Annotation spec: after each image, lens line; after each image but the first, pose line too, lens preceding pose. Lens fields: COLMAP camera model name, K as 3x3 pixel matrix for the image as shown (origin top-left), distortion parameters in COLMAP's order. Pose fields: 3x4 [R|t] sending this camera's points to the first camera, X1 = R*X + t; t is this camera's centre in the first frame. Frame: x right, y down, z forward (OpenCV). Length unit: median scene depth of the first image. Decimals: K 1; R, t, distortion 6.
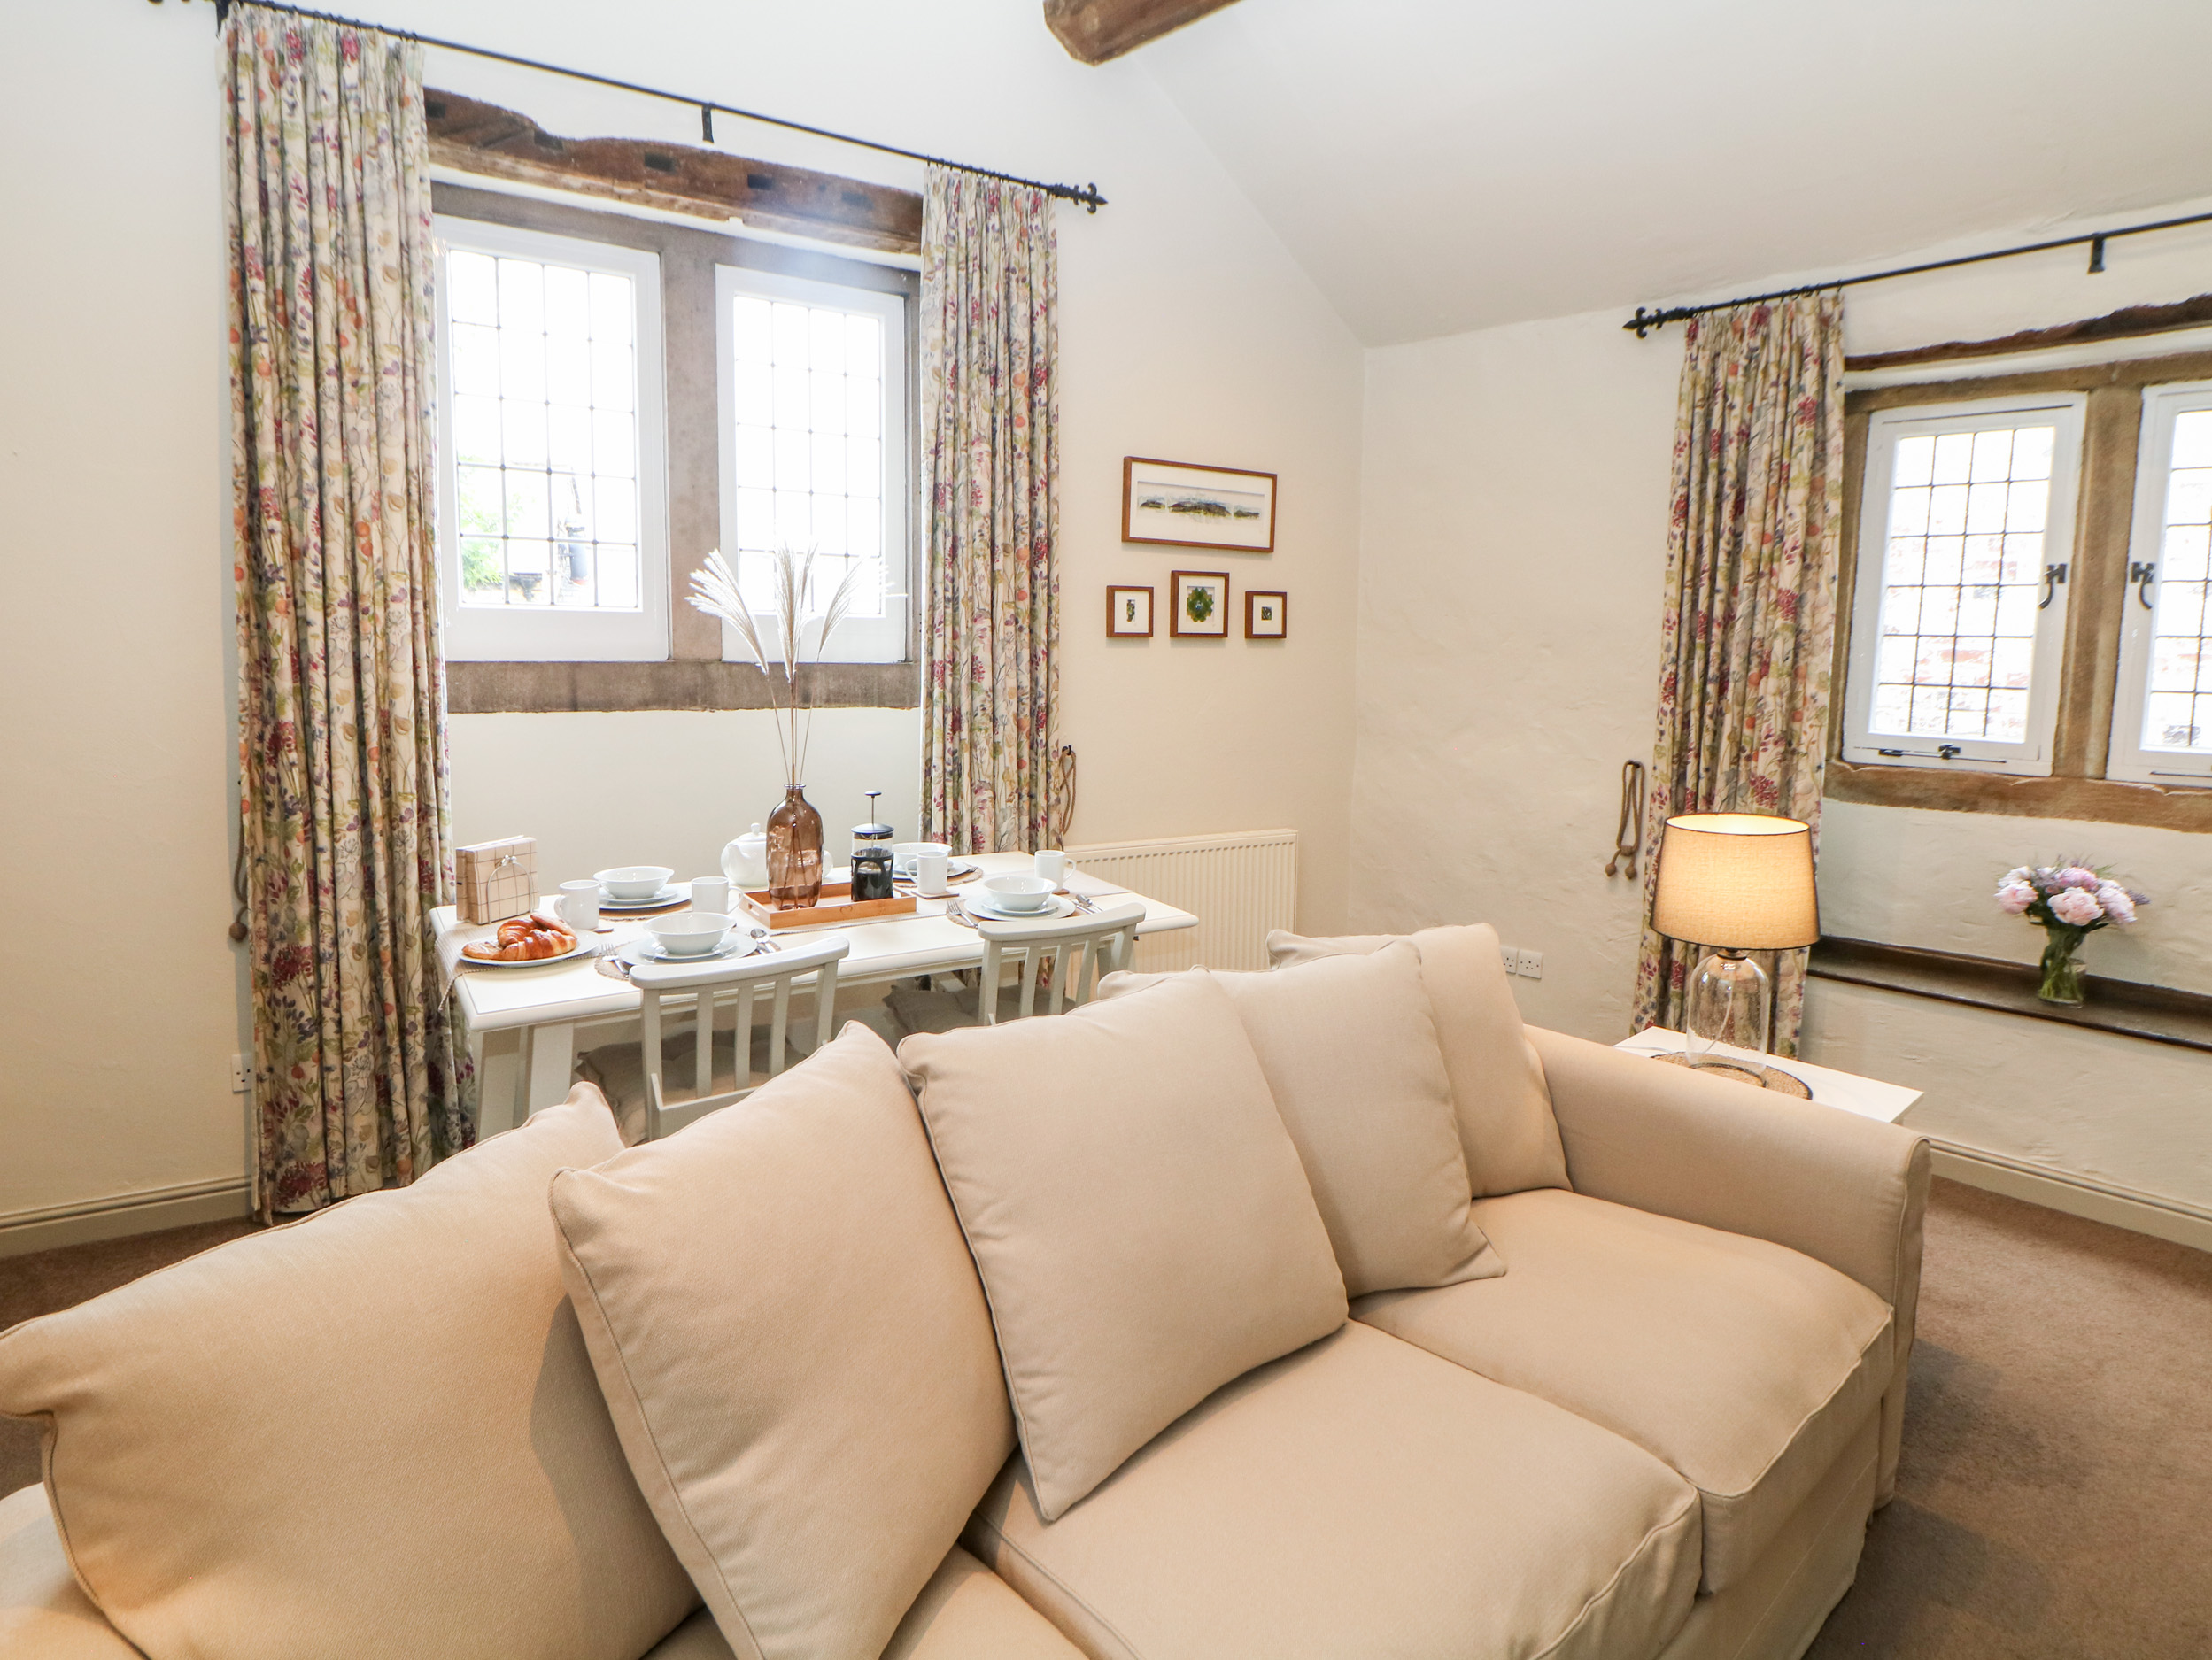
lens RADIAL K [[1186.7, 0, 1104.7], [0, 1186.7, 761.6], [0, 0, 1]] dist [0.000526, 0.000065]
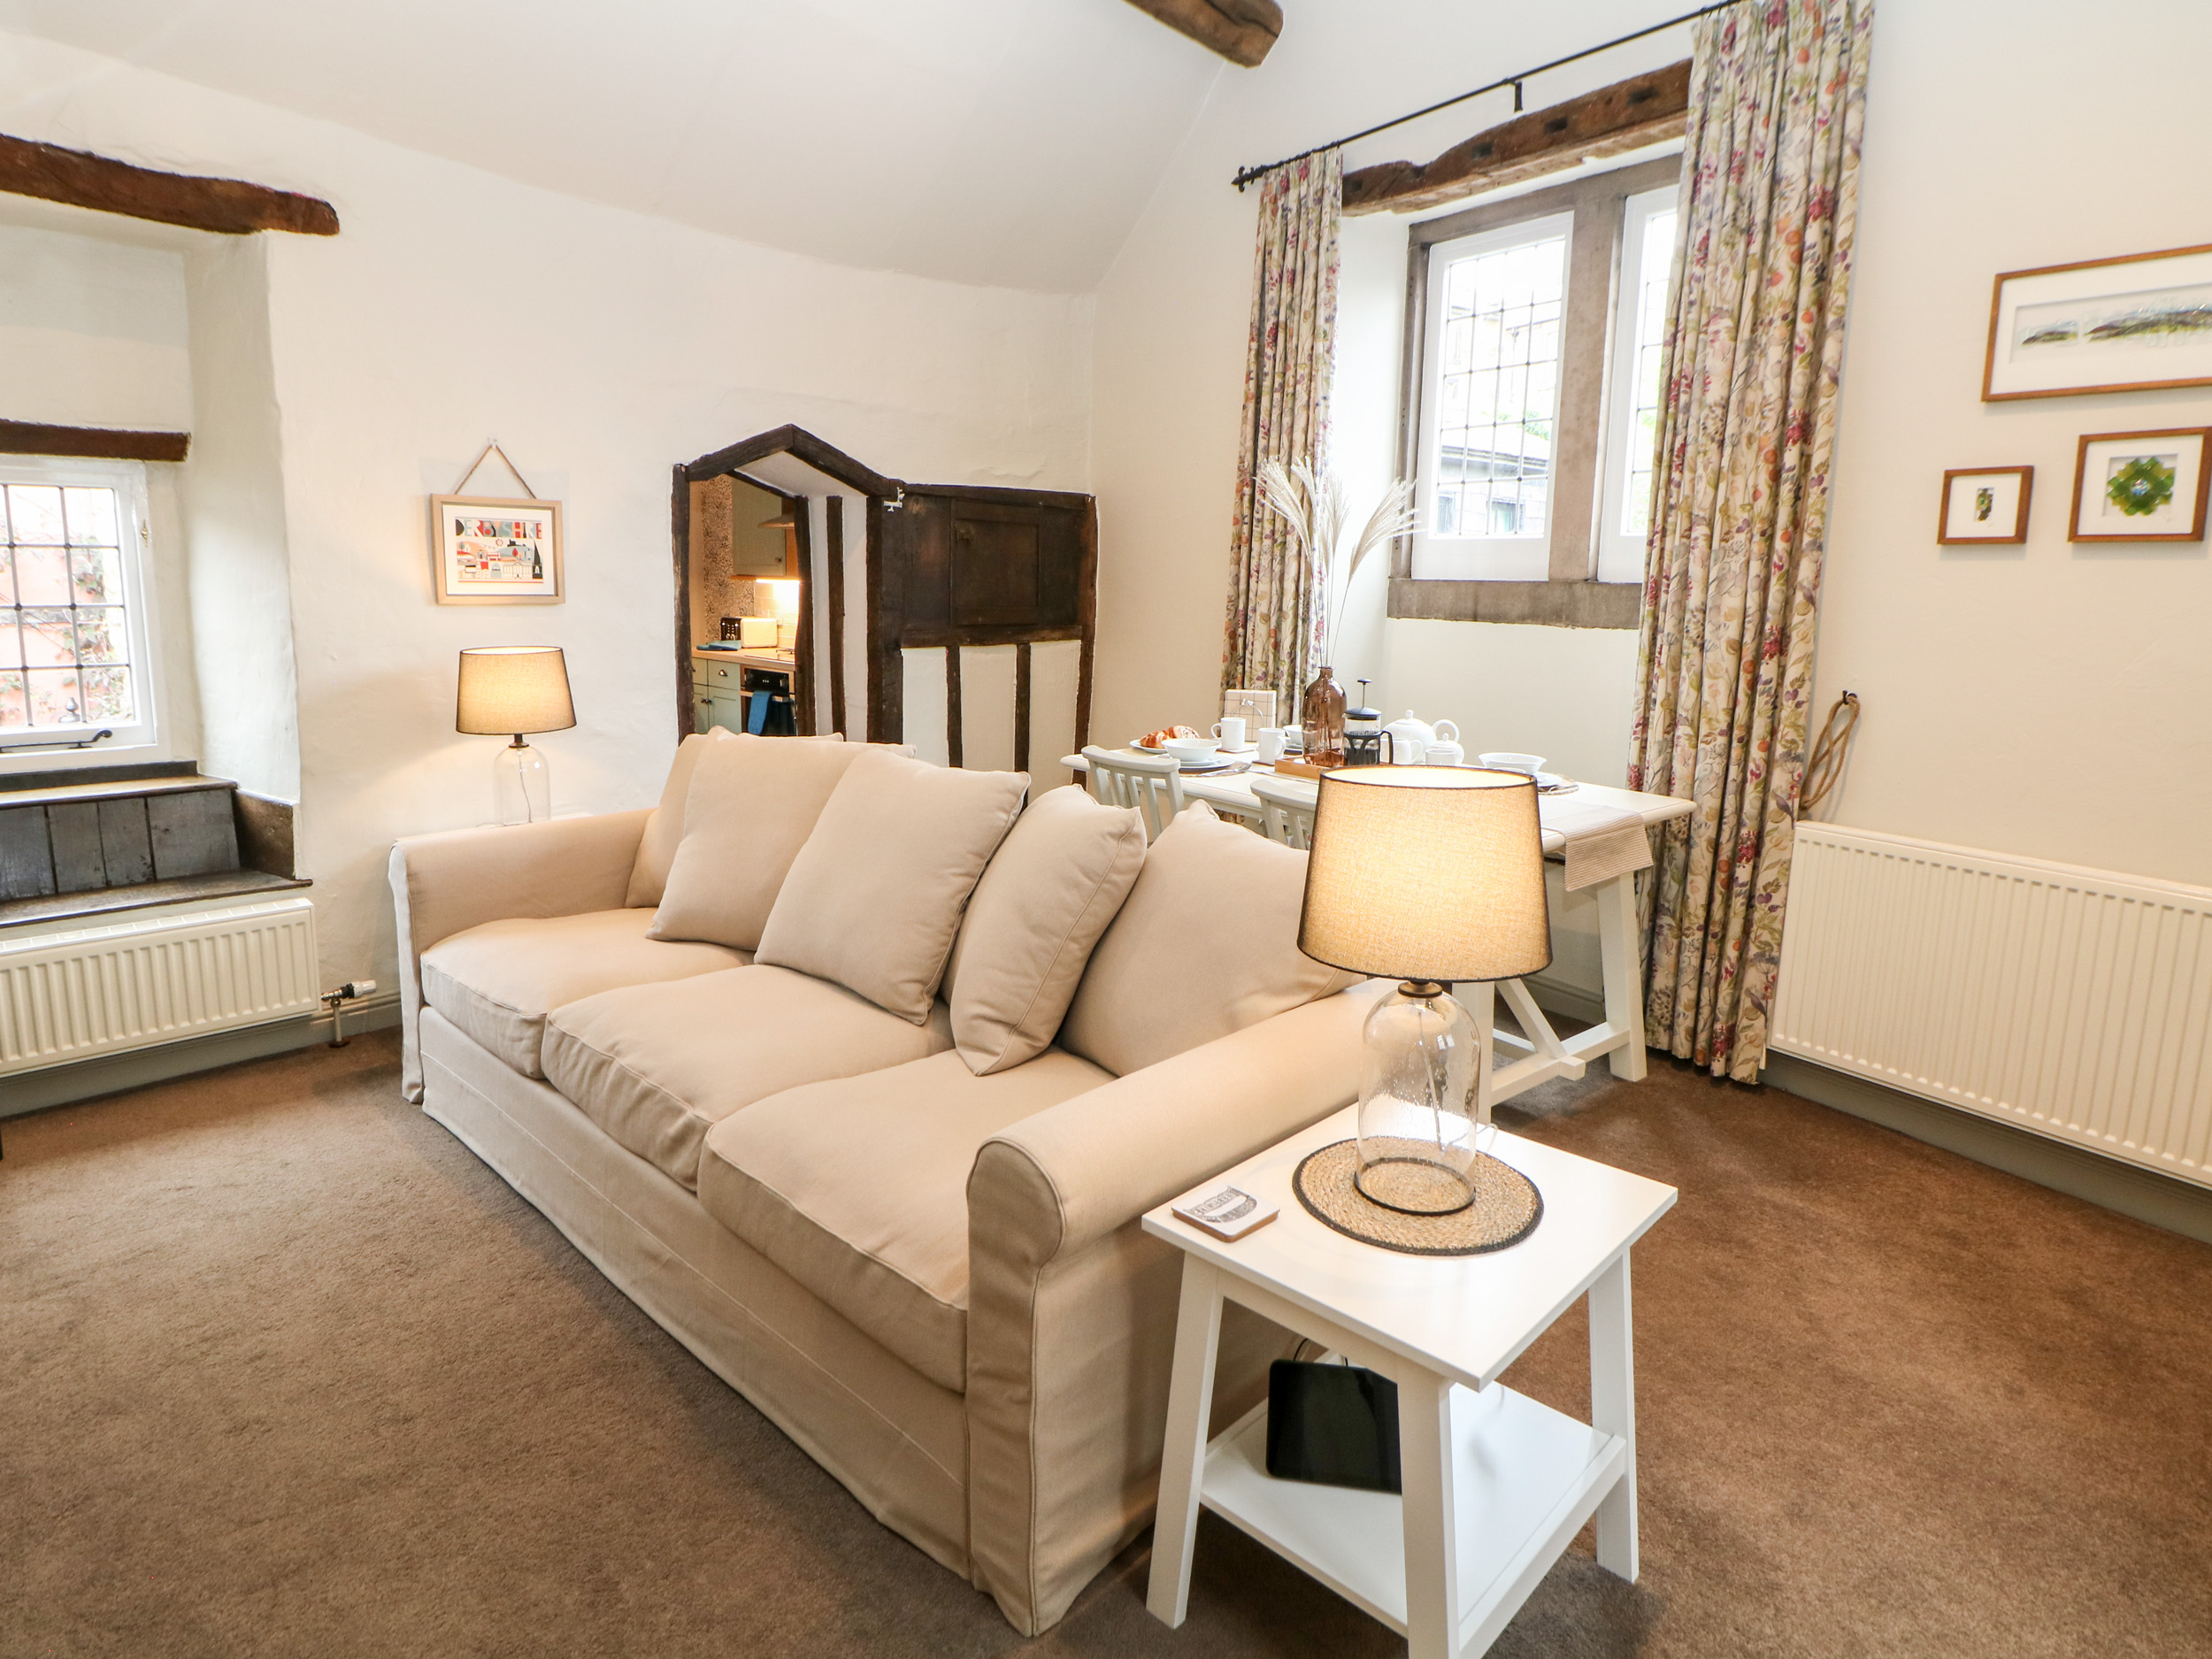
lens RADIAL K [[1221.3, 0, 1117.6], [0, 1221.3, 767.9], [0, 0, 1]] dist [-0.003458, -0.011753]
pose [[0.087928, 0.136798, -0.986689, 0.759460], [-0.121503, 0.984602, 0.125681, -0.007040], [0.988689, 0.108835, 0.103196, 0.508129]]
